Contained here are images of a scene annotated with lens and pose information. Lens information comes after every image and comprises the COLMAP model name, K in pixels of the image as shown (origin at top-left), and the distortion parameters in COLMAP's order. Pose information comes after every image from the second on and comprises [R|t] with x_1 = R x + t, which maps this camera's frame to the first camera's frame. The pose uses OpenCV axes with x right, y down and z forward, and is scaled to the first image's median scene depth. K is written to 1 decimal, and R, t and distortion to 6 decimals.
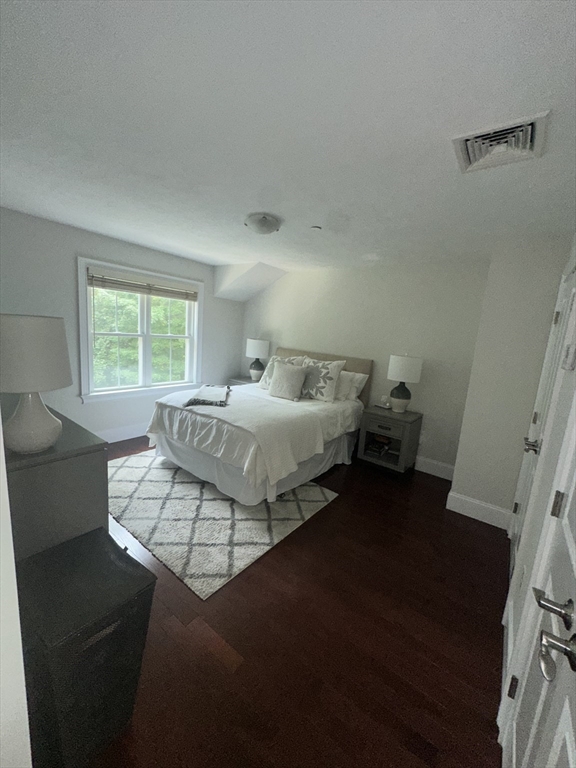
lens RADIAL K [[306.6, 0, 288.0], [0, 306.6, 384.0], [0, 0, 1]] dist [-0.003467, 0.000194]
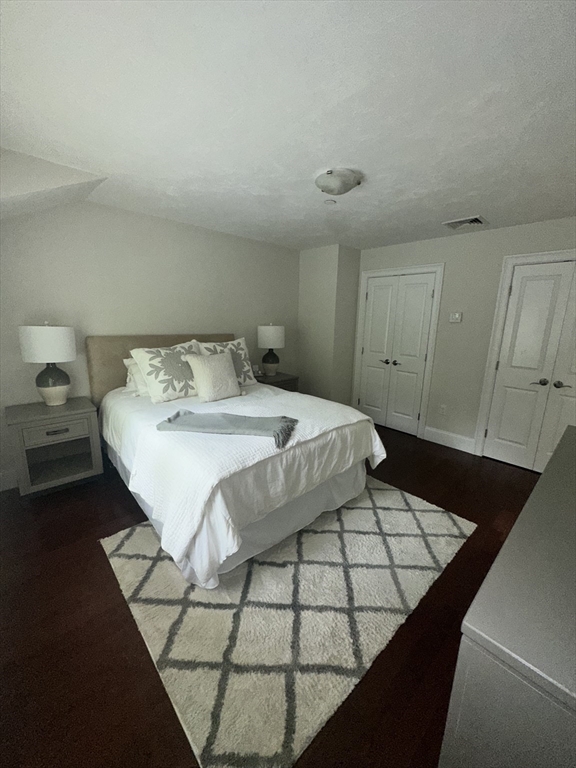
lens RADIAL K [[306.6, 0, 288.0], [0, 306.6, 384.0], [0, 0, 1]] dist [-0.003467, 0.000194]
pose [[0.175681, -0.283105, 0.942861, -0.841995], [0.153502, 0.953920, 0.257824, -0.192615], [-0.972406, 0.099436, 0.211043, 0.821419]]
